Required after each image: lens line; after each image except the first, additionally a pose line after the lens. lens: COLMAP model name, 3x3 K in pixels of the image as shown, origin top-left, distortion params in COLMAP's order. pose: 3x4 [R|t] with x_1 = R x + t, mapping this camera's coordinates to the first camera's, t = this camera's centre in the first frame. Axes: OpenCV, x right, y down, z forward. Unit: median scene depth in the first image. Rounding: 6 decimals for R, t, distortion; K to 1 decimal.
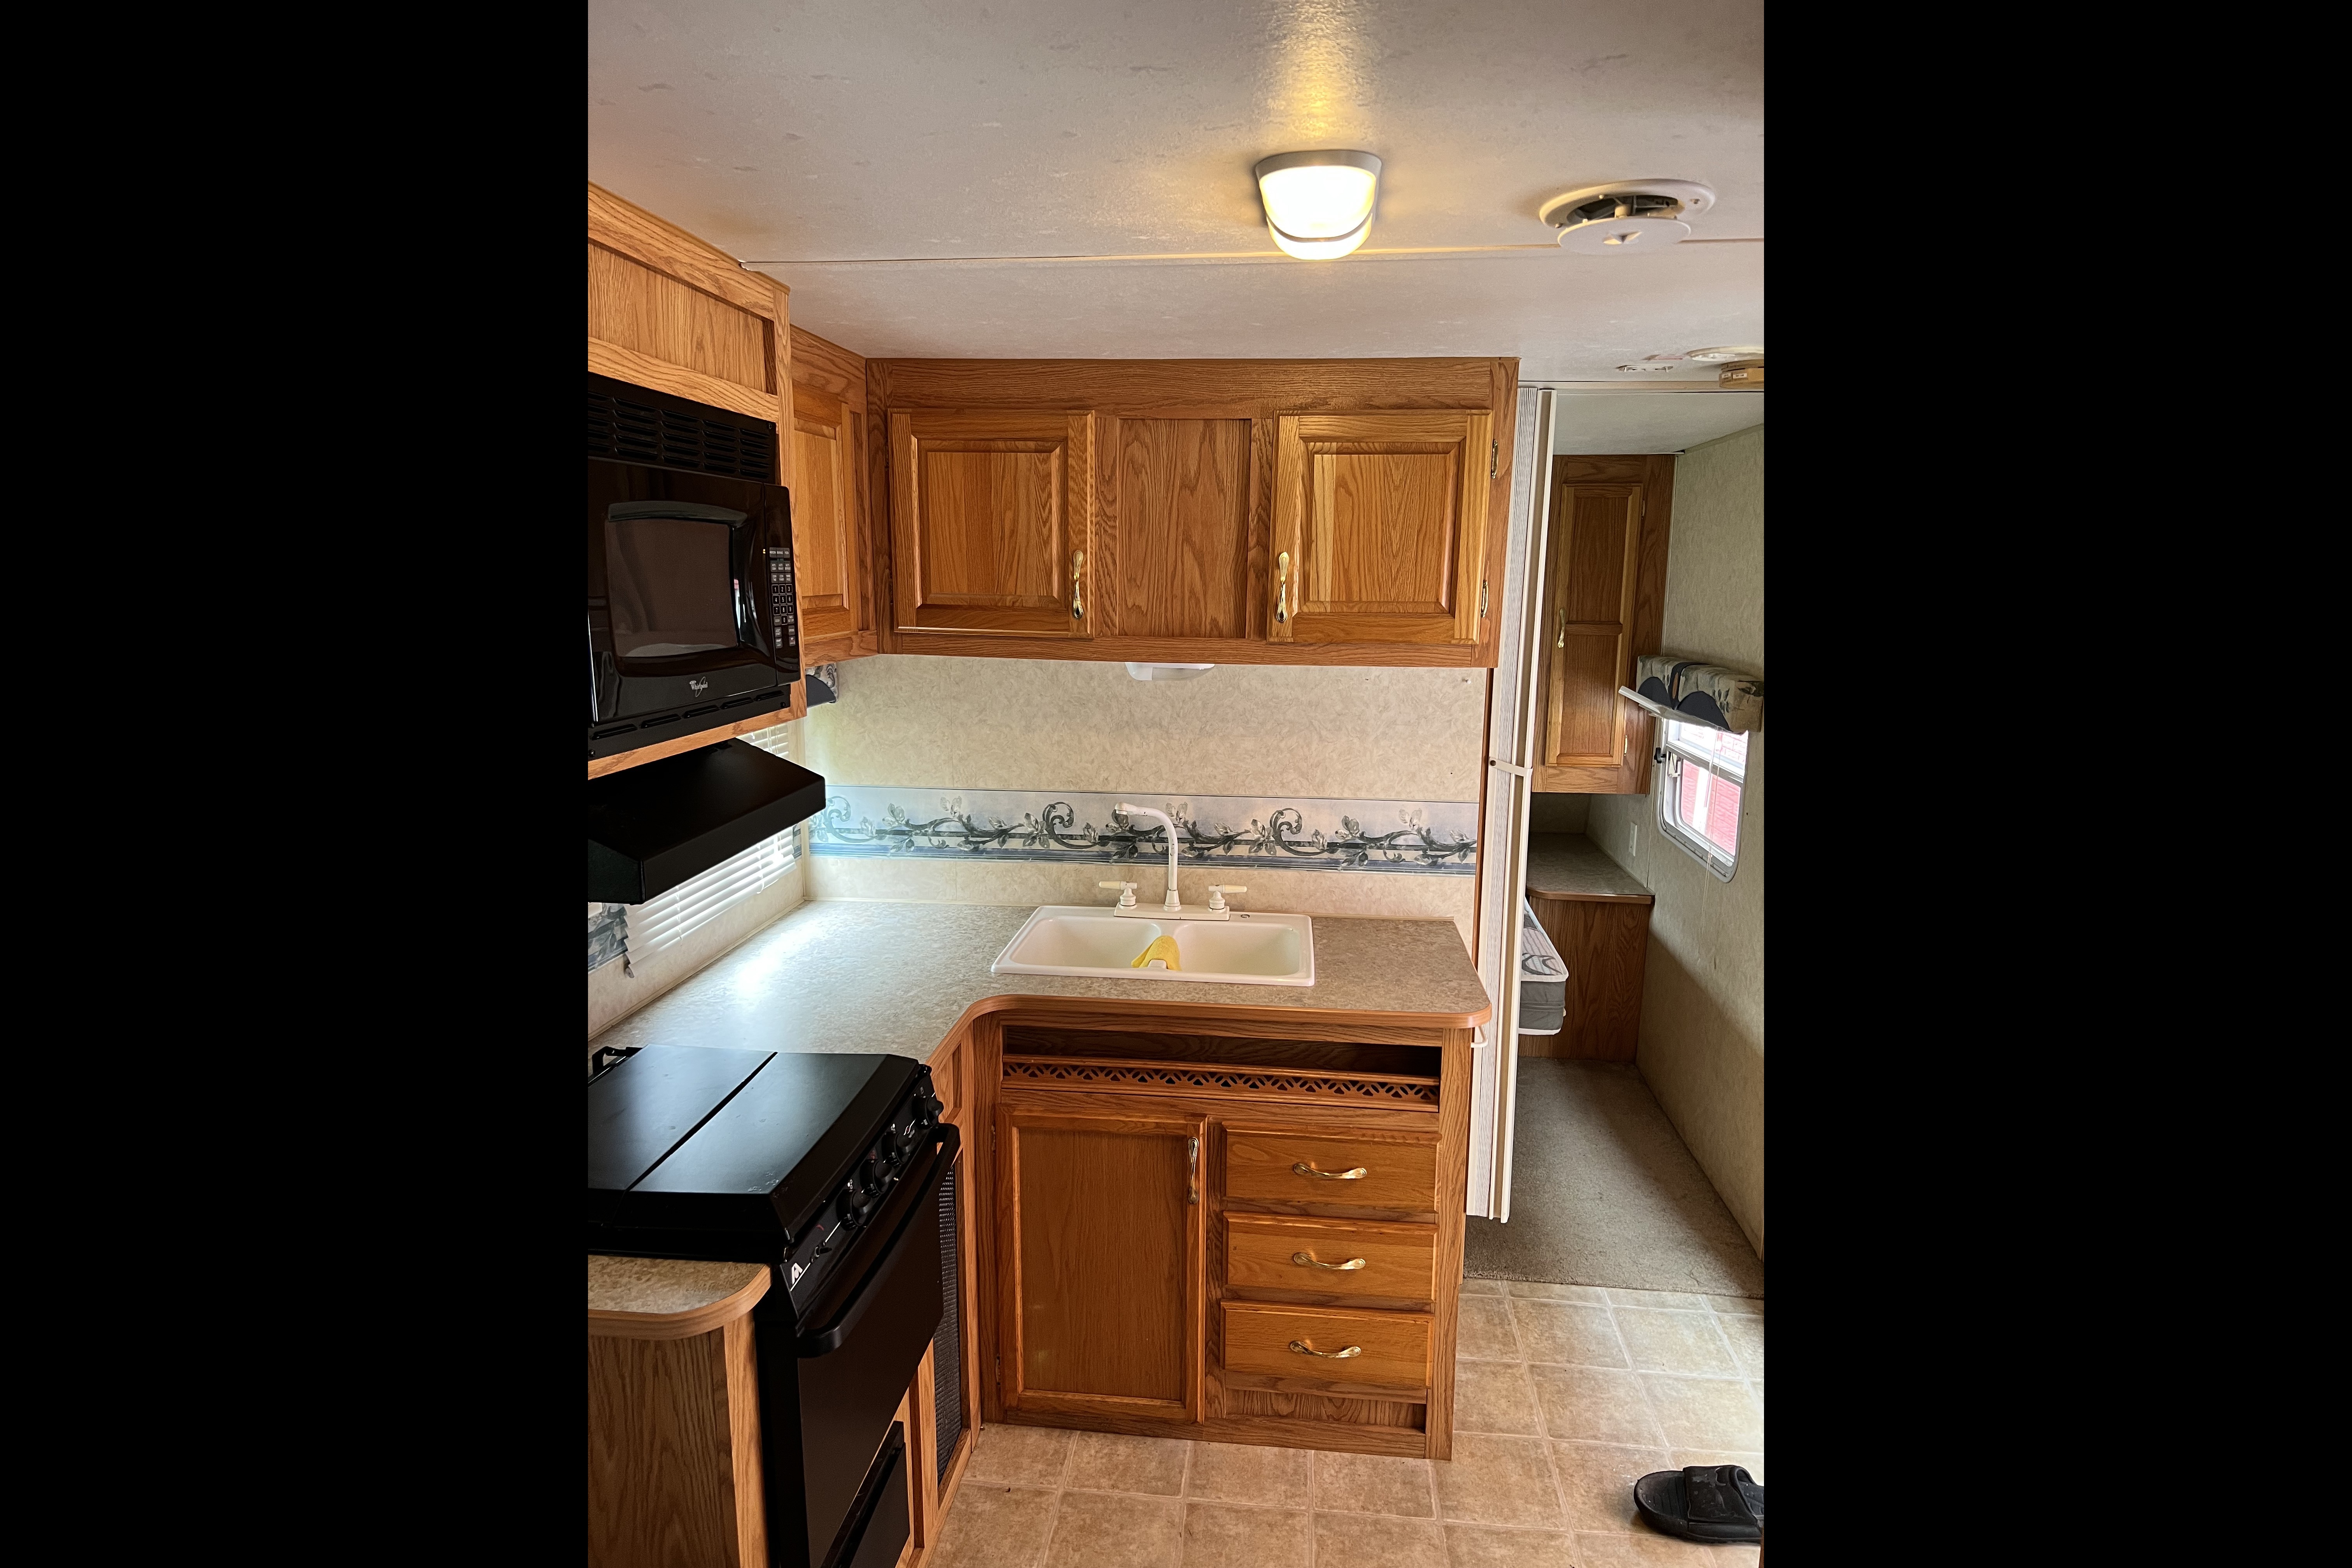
lens RADIAL K [[1187.9, 0, 1176.0], [0, 1187.9, 784.0], [0, 0, 1]] dist [0.000639, 0.000005]
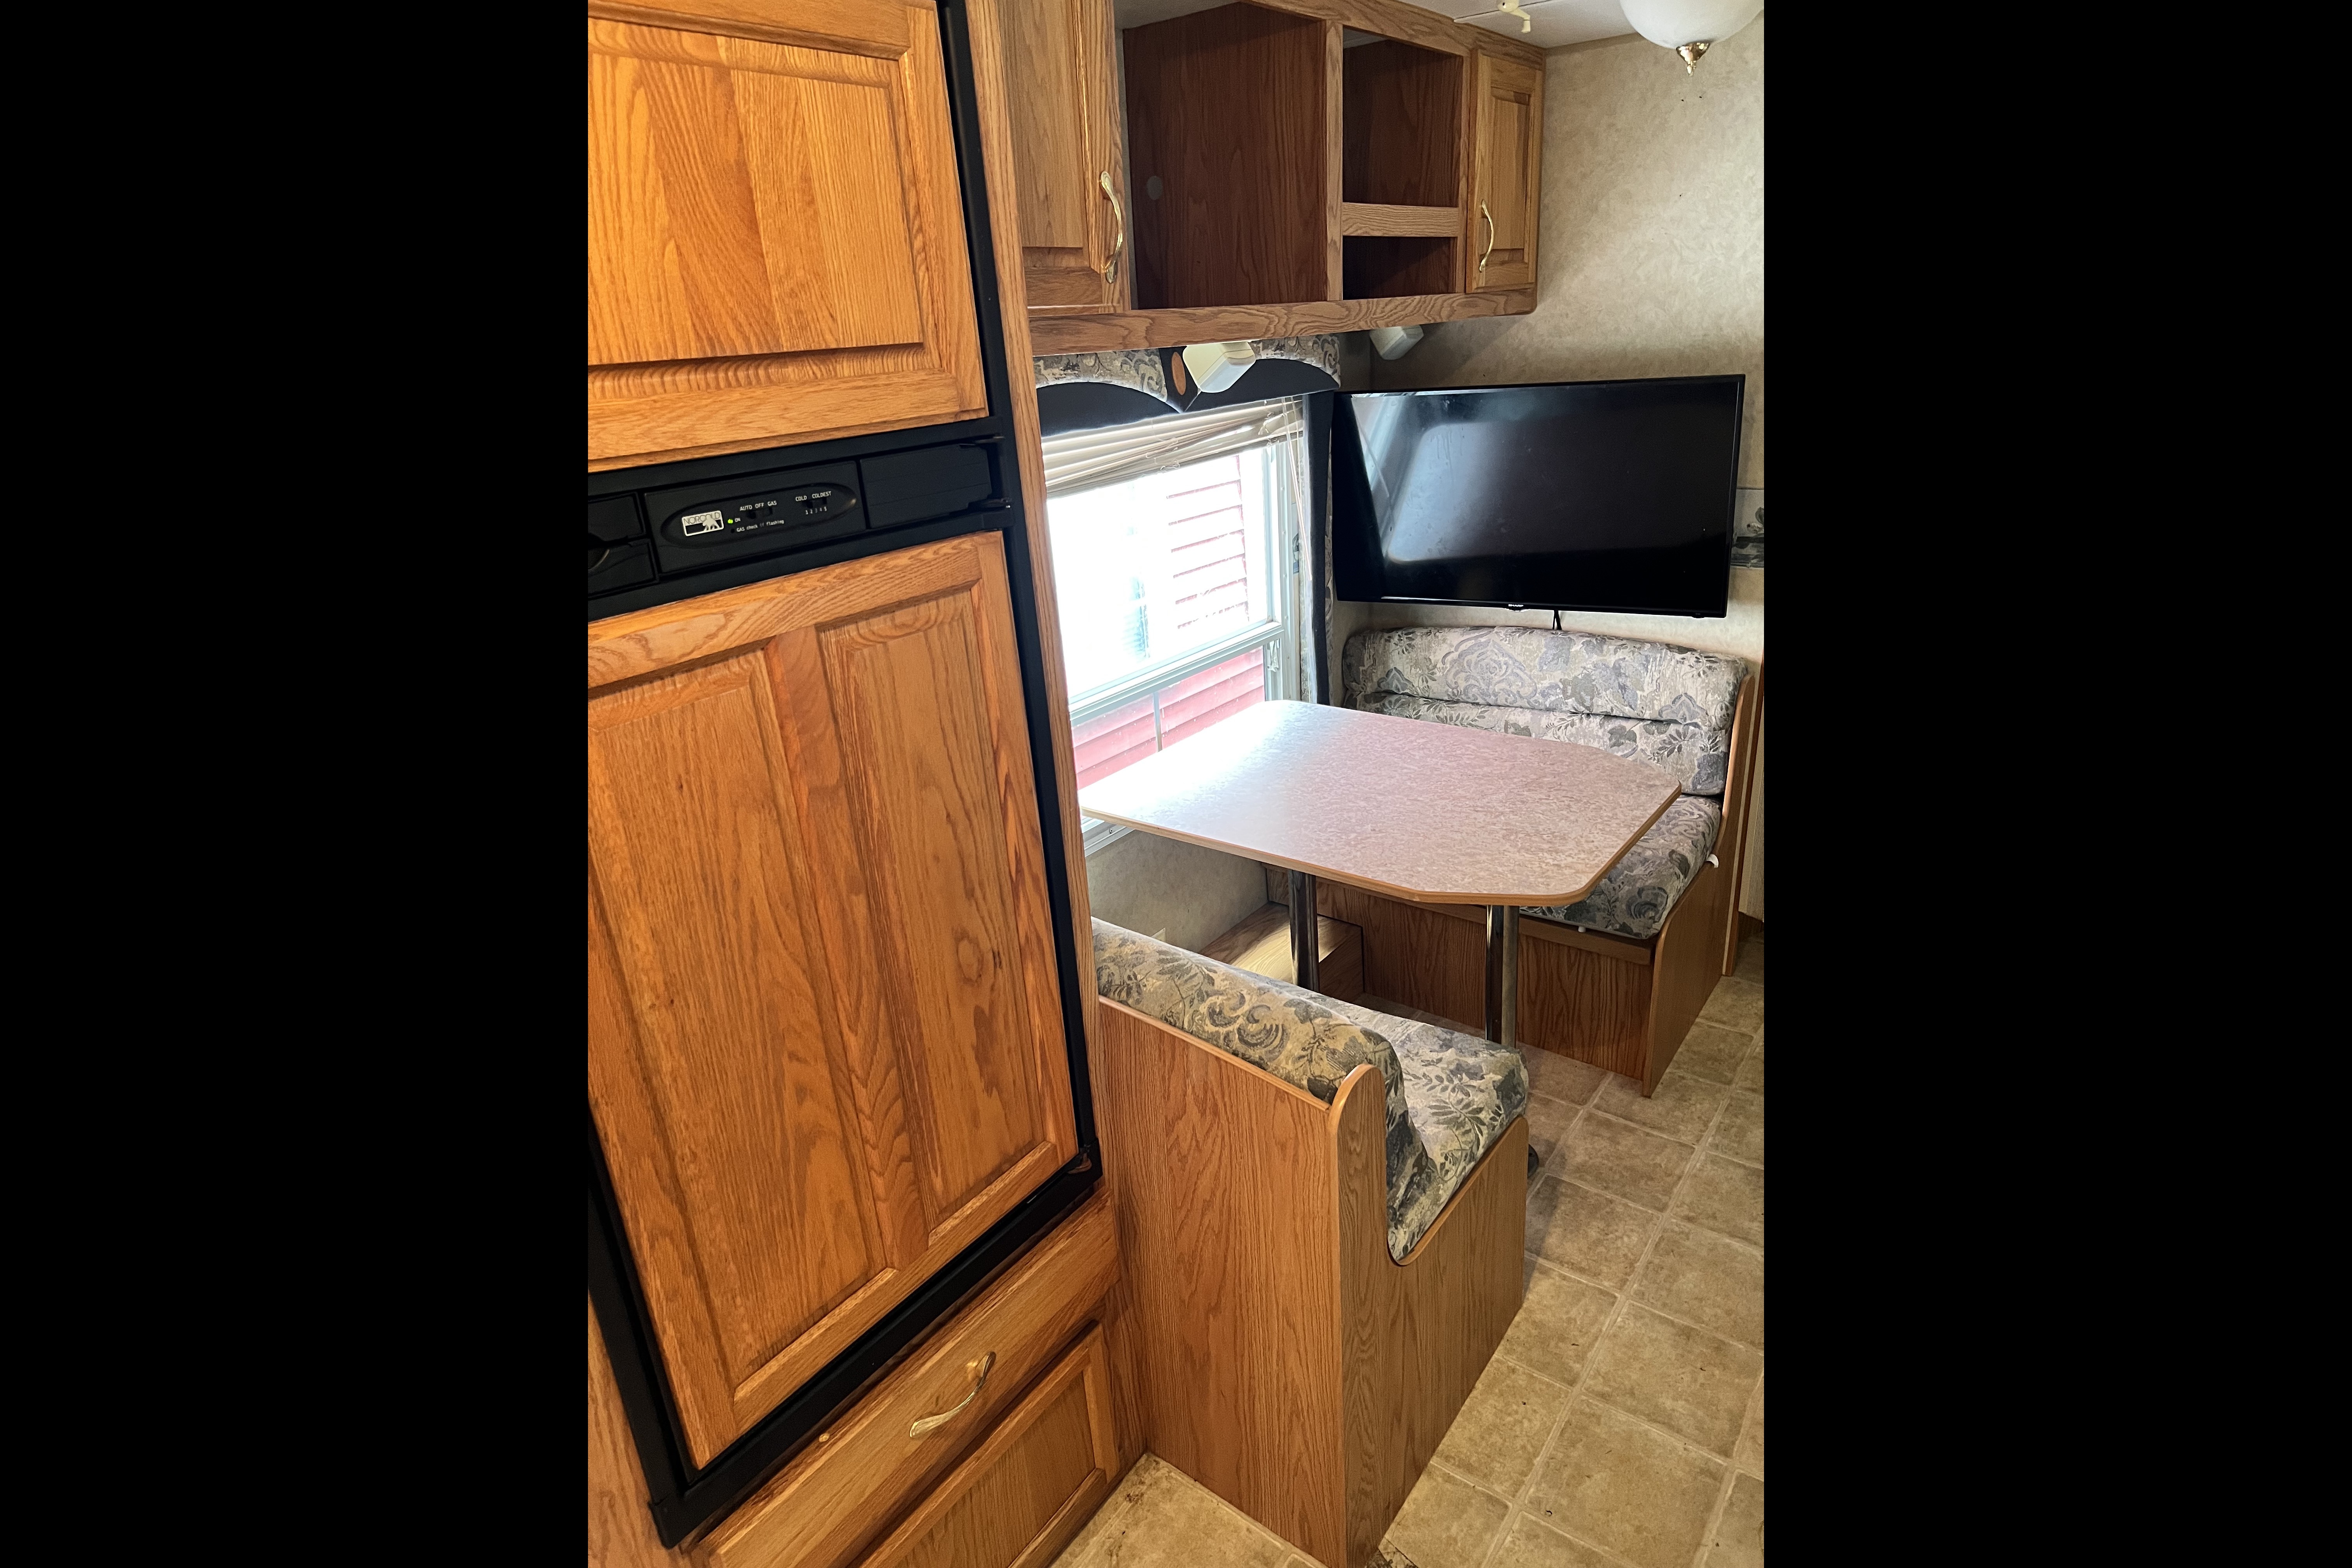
lens RADIAL K [[1187.9, 0, 1176.0], [0, 1187.9, 784.0], [0, 0, 1]] dist [0.000639, 0.000005]
pose [[-0.855919, -0.106094, 0.506109, 0.216972], [0.180006, 0.856386, 0.483943, -0.257364], [-0.484768, 0.505318, -0.713900, 1.758697]]
